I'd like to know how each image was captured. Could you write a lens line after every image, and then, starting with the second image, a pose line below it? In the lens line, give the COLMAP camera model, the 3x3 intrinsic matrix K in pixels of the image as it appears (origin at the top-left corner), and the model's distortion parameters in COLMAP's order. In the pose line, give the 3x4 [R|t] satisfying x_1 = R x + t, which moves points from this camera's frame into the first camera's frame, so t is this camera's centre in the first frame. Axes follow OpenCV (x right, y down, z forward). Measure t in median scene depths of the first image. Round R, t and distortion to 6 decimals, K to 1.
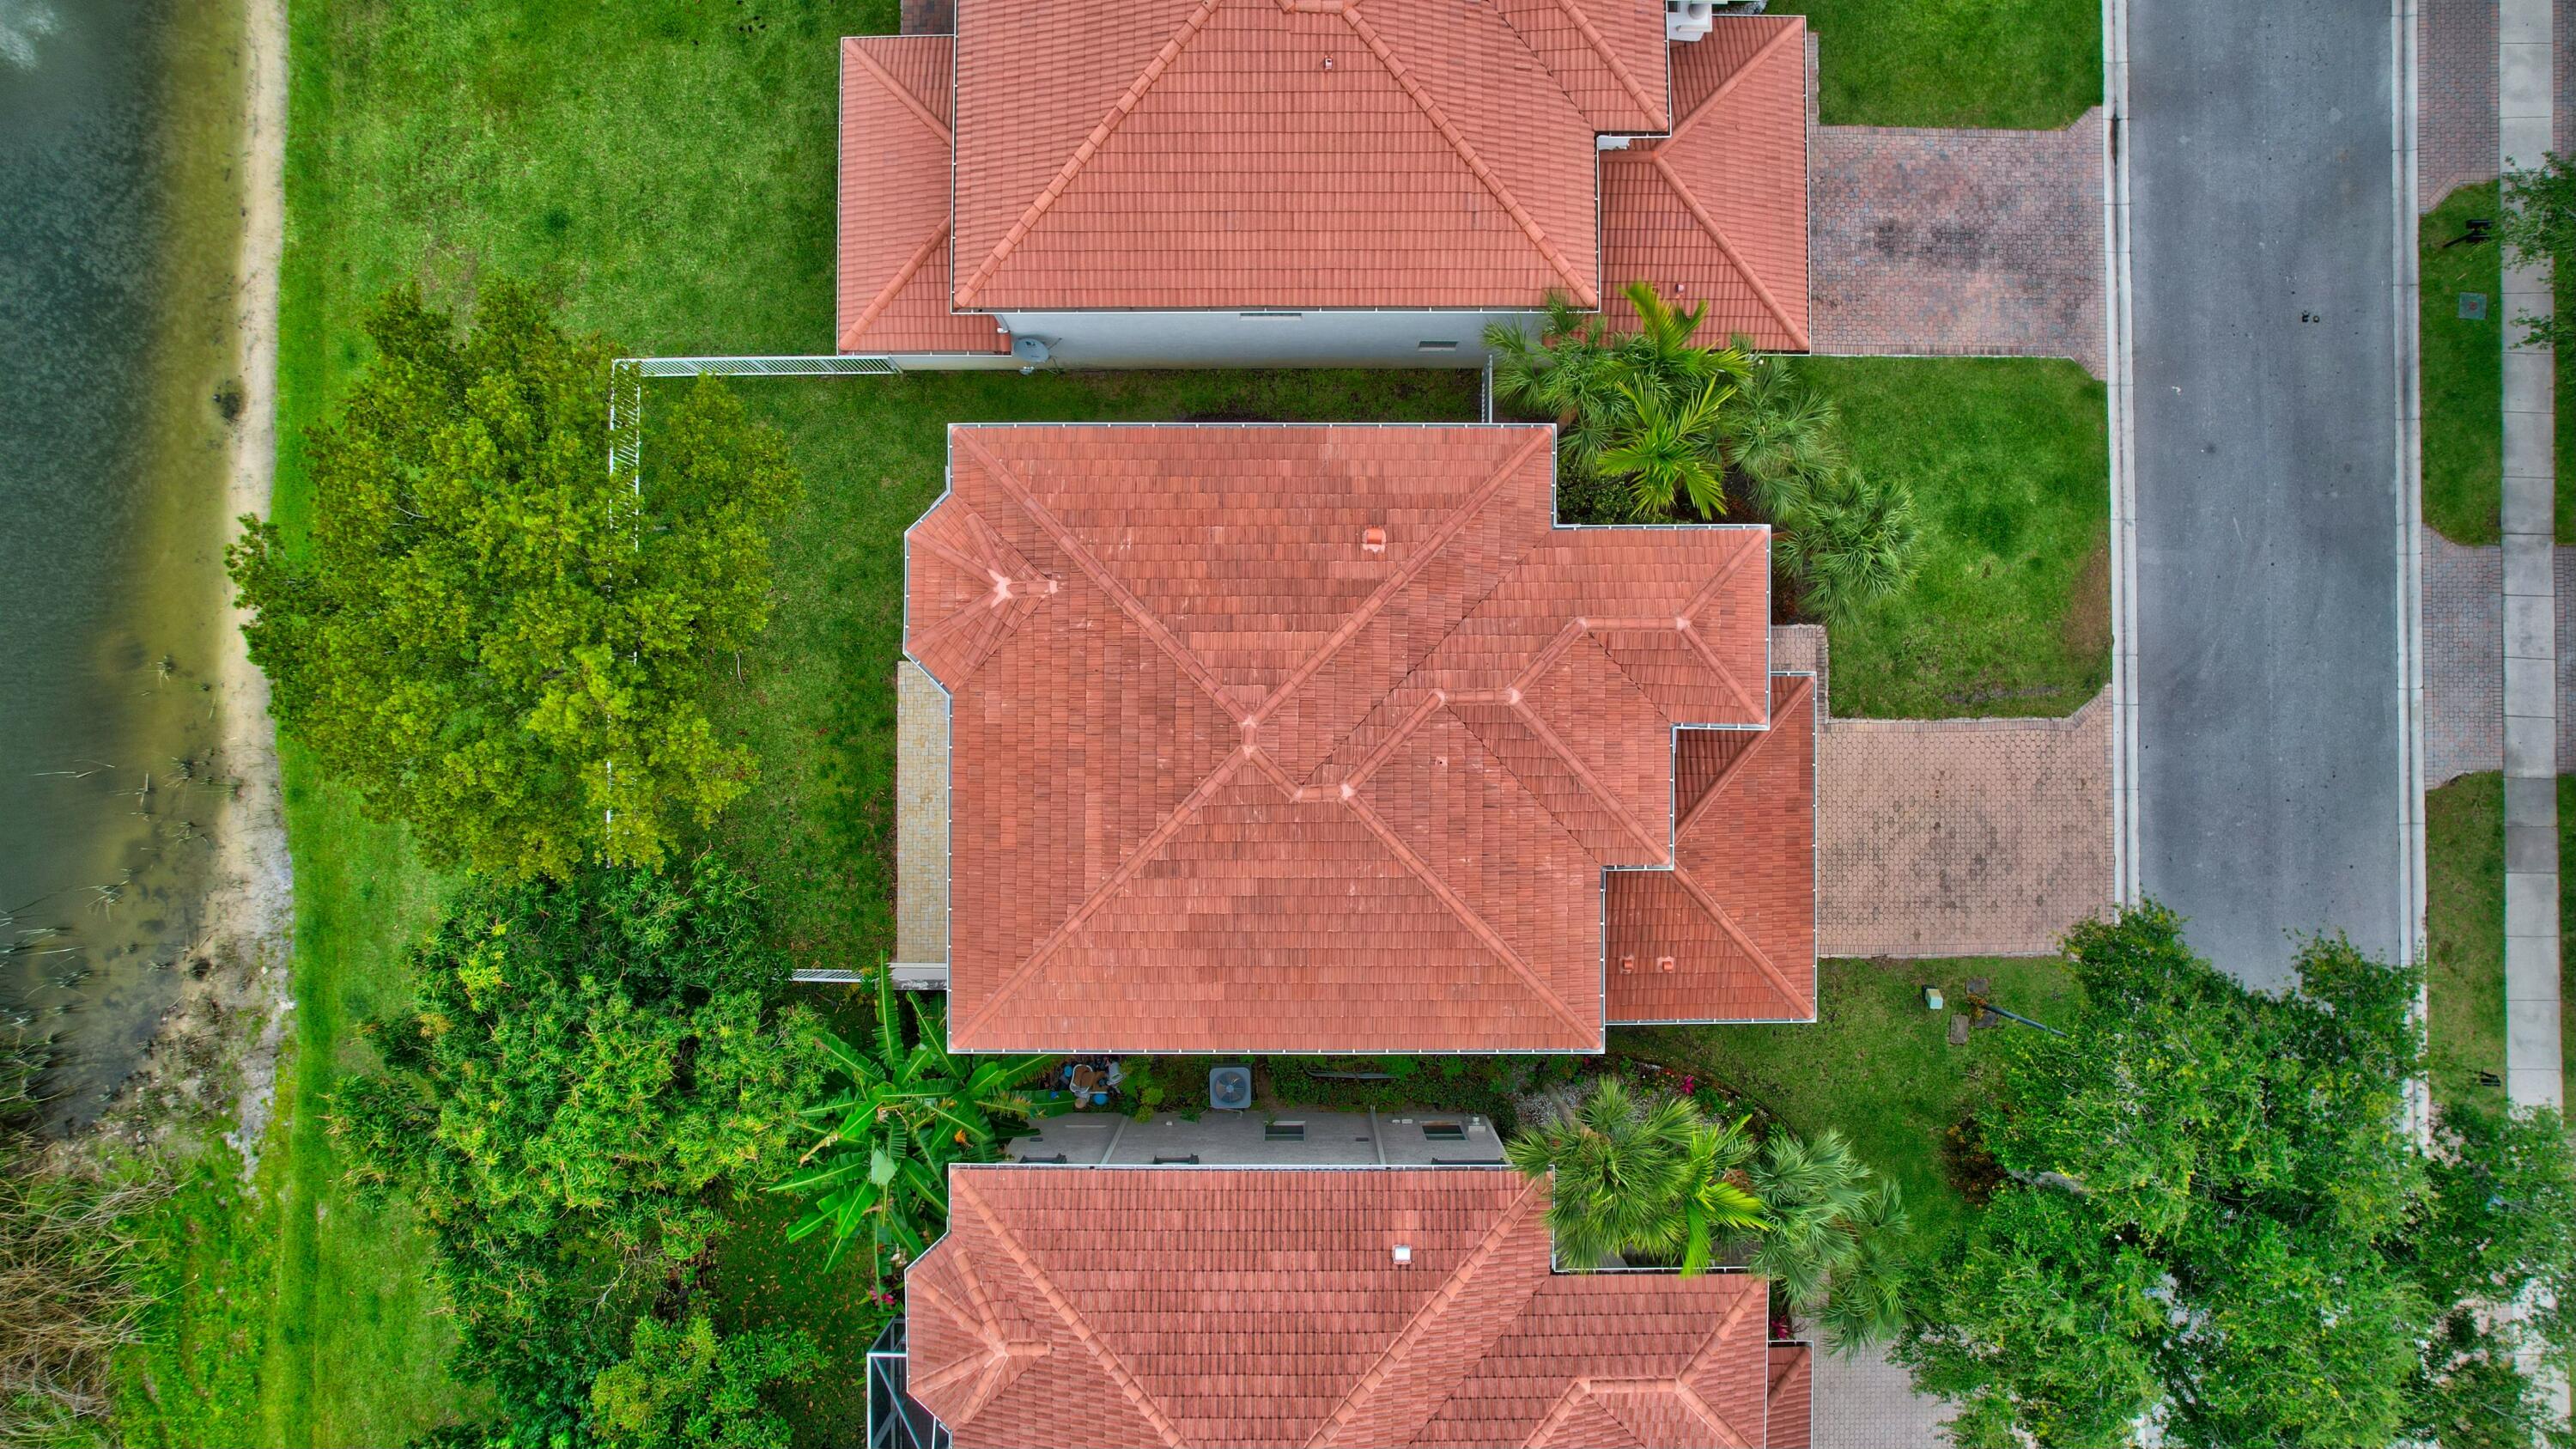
lens RADIAL K [[1655.1, 0, 1288.0], [0, 1655.1, 724.5], [0, 0, 1]] dist [-0.083959, 0.076402]
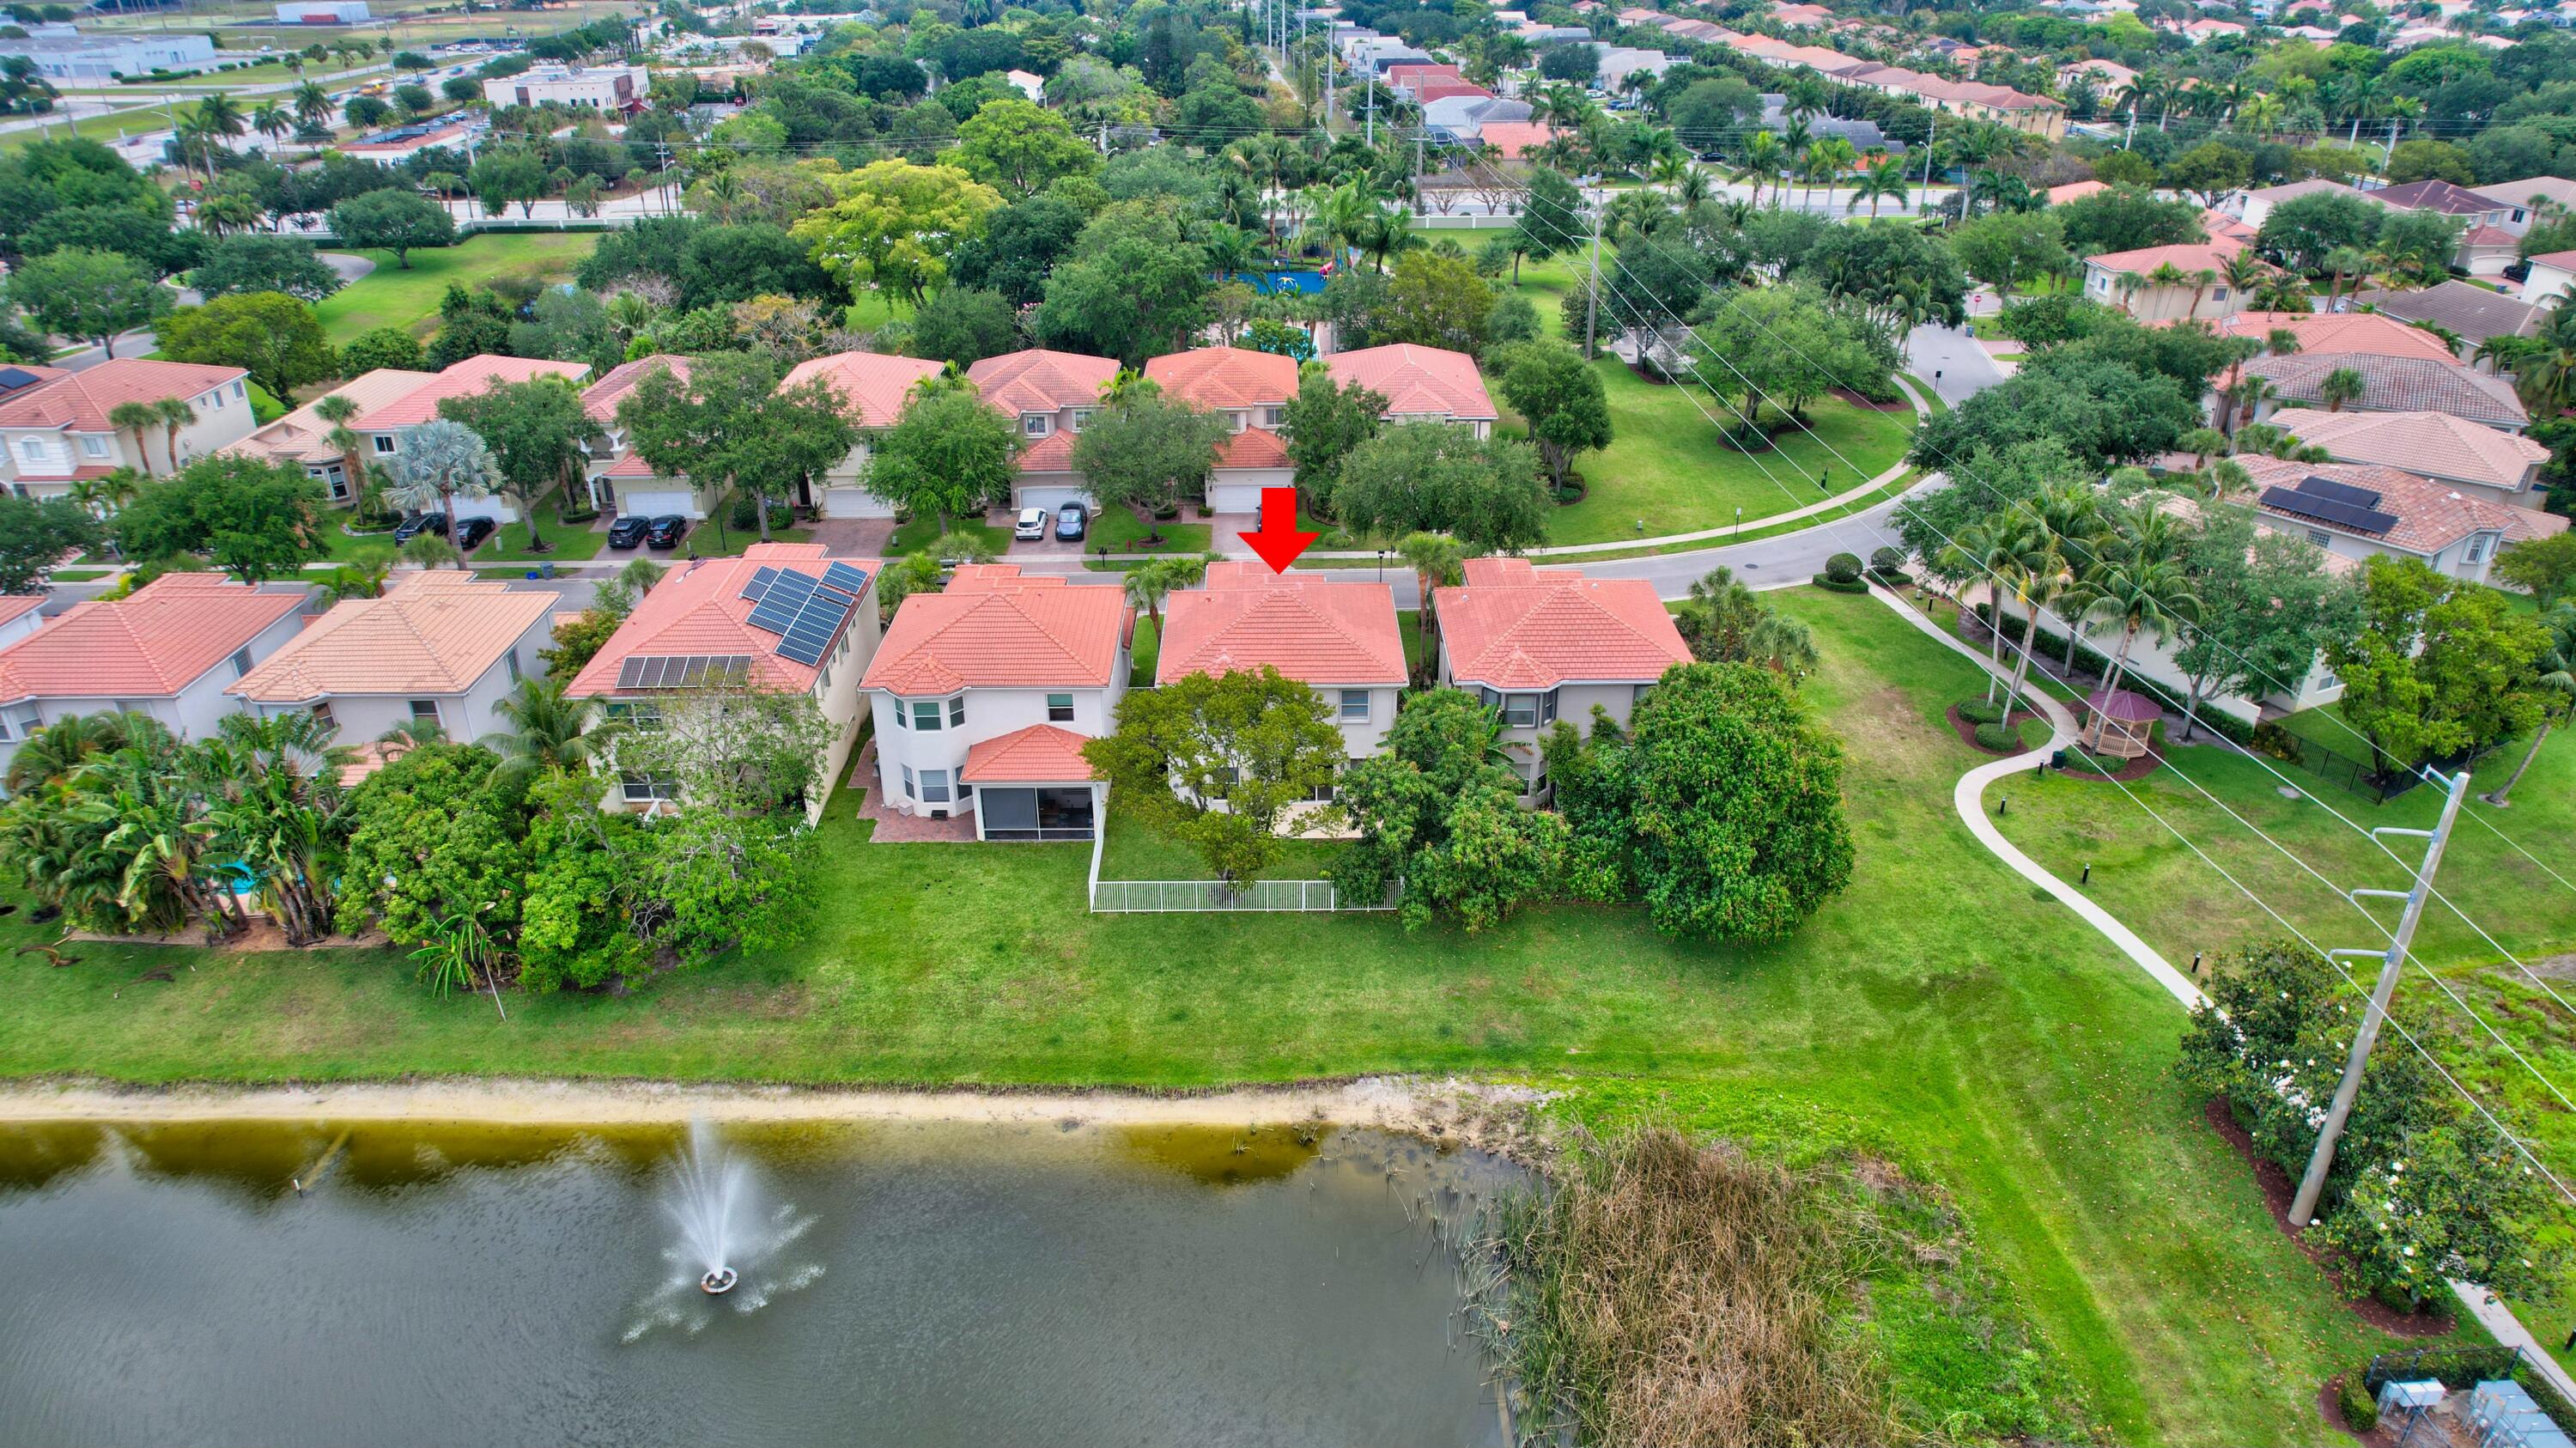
lens RADIAL K [[1655.0, 0, 1288.0], [0, 1655.0, 724.0], [0, 0, 1]] dist [-0.083959, 0.076402]
pose [[-0.004146, -0.467437, 0.884017, -1.887762], [0.999915, 0.008984, 0.009440, -0.008648], [-0.012354, 0.883981, 0.467360, -0.074474]]
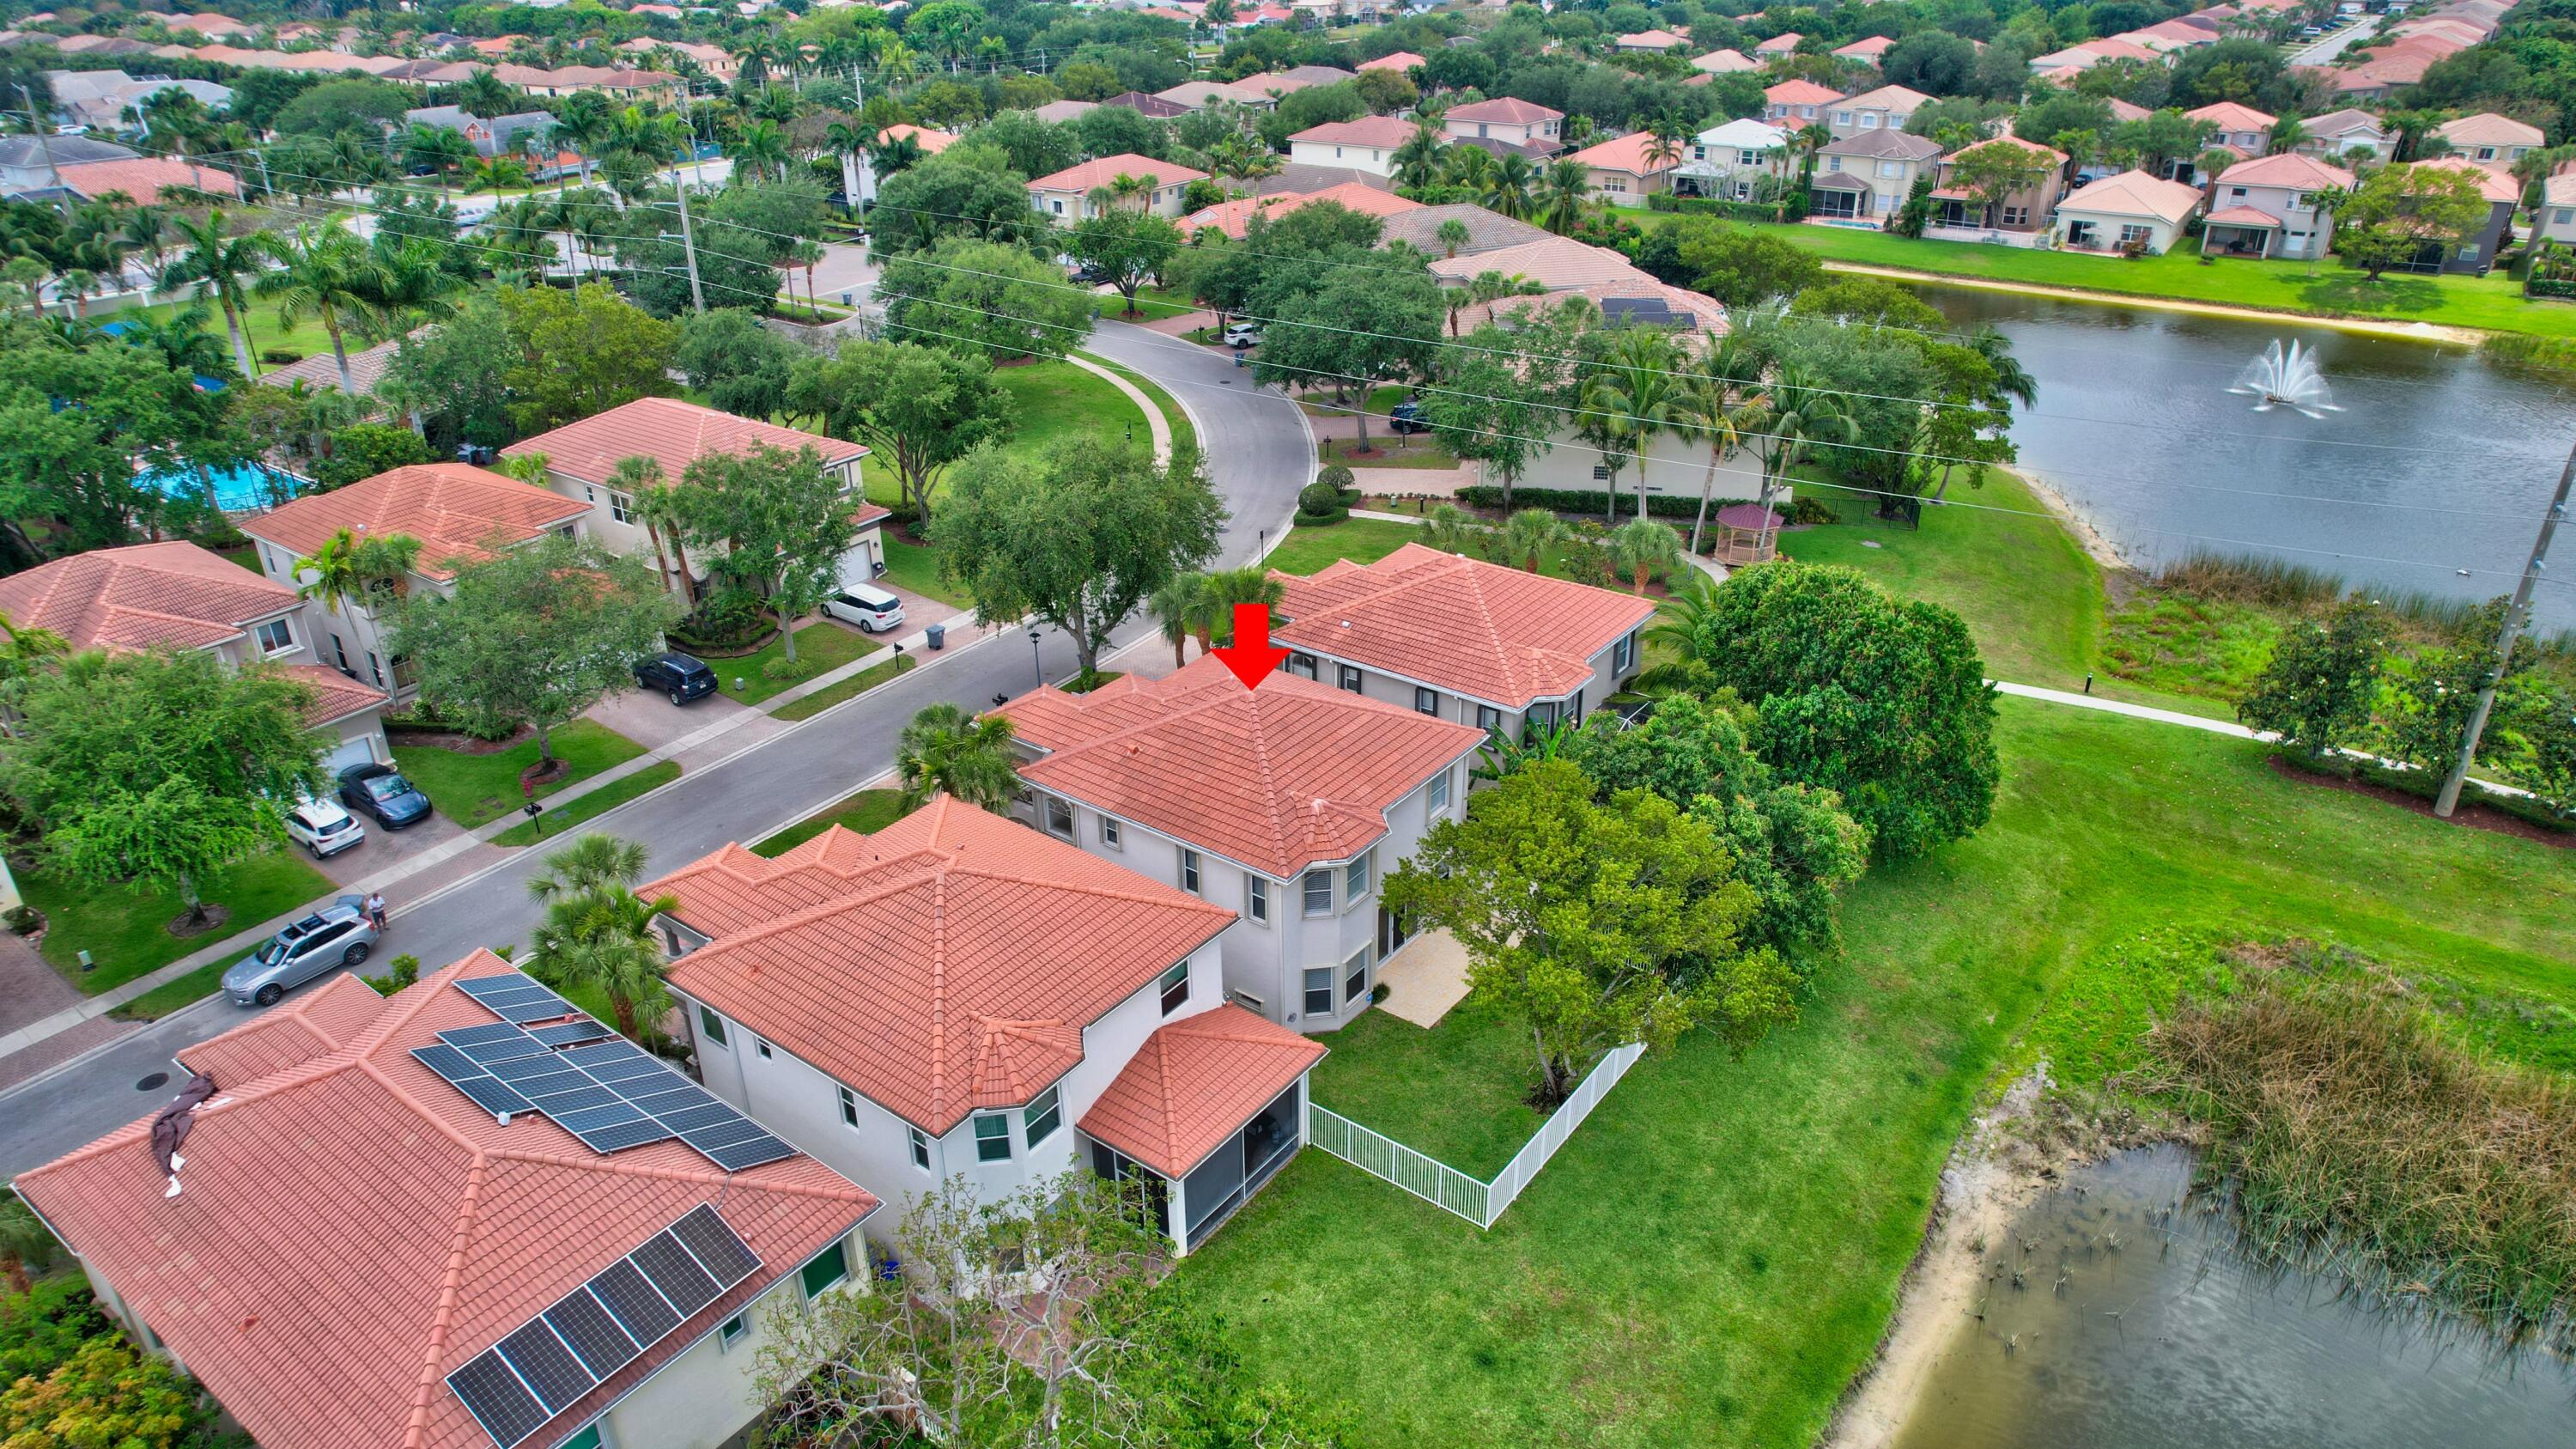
lens RADIAL K [[1655.1, 0, 1288.0], [0, 1655.1, 724.5], [0, 0, 1]] dist [-0.083959, 0.076402]
pose [[-0.799212, -0.279058, 0.532342, -0.777352], [0.600886, -0.350283, 0.718497, -0.981859], [-0.014032, 0.894108, 0.447632, 0.139312]]
